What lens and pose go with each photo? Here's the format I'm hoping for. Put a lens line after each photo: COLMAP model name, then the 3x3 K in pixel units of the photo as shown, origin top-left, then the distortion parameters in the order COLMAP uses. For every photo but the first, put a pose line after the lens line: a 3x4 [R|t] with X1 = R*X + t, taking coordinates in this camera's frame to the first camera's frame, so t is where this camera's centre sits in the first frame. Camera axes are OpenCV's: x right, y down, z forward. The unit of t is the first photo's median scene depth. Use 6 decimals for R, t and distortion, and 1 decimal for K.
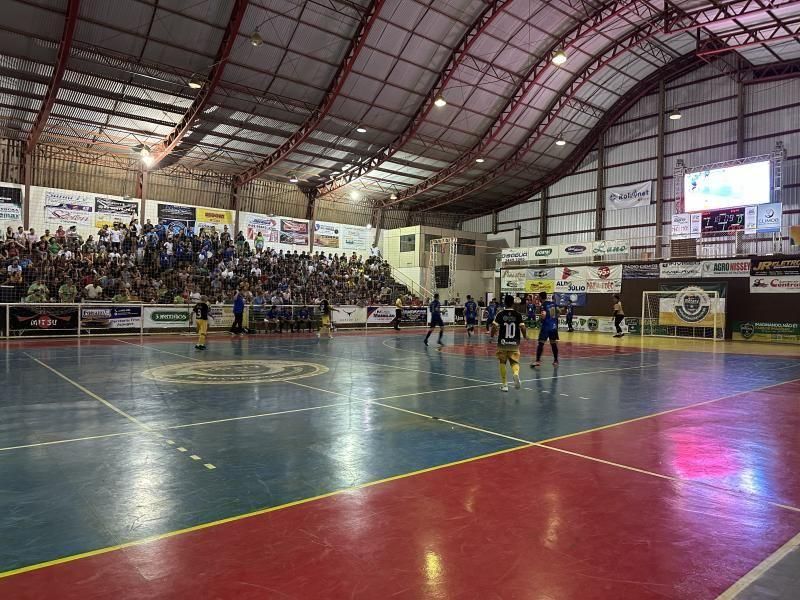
lens RADIAL K [[560.5, 0, 399.7], [0, 560.5, 314.6], [0, 0, 1]] dist [0.082736, -0.111133]
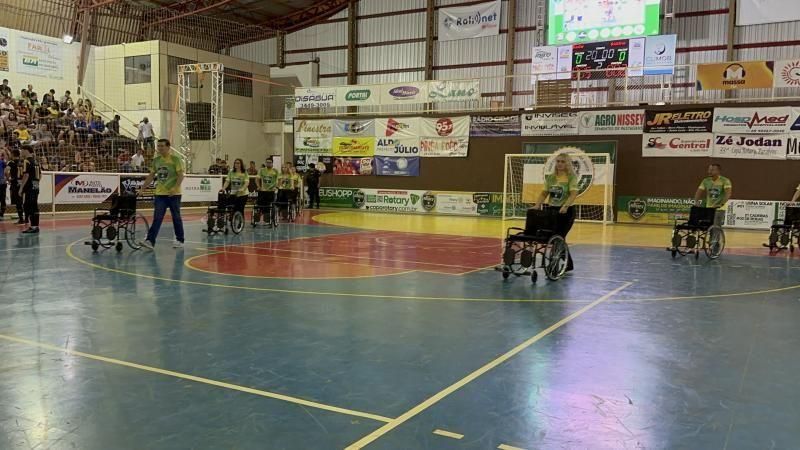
lens RADIAL K [[679.1, 0, 399.6], [0, 679.1, 223.8], [0, 0, 1]] dist [0.195132, -0.329164]
pose [[0.938537, -0.019718, 0.344616, 0.019587], [0.002057, 0.998669, 0.051537, 0.000501], [-0.345173, -0.047661, 0.937328, 0.223716]]
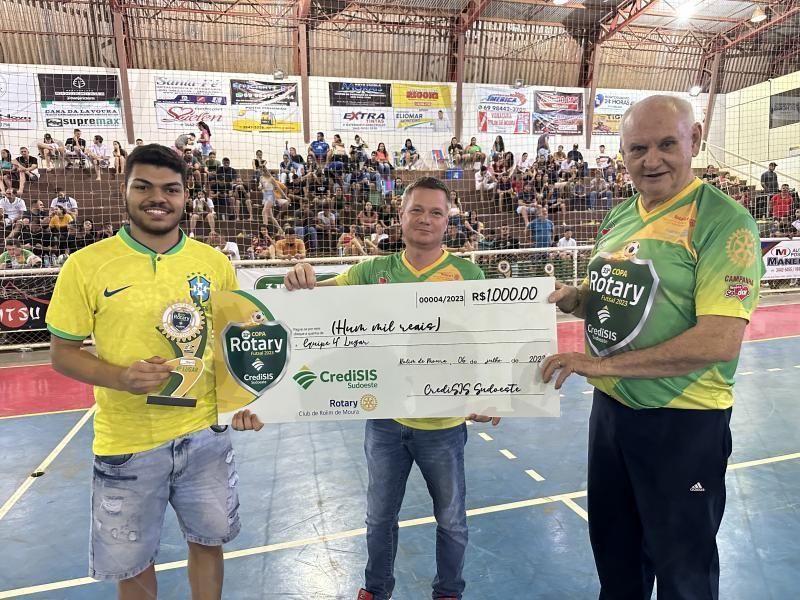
lens RADIAL K [[569.4, 0, 395.0], [0, 569.4, 304.7], [0, 0, 1]] dist [0.008008, -0.010926]
pose [[0.915397, -0.003020, -0.402540, -0.121774], [0.040389, 0.995615, 0.084378, -0.012451], [0.400520, -0.093498, 0.911505, 0.451081]]
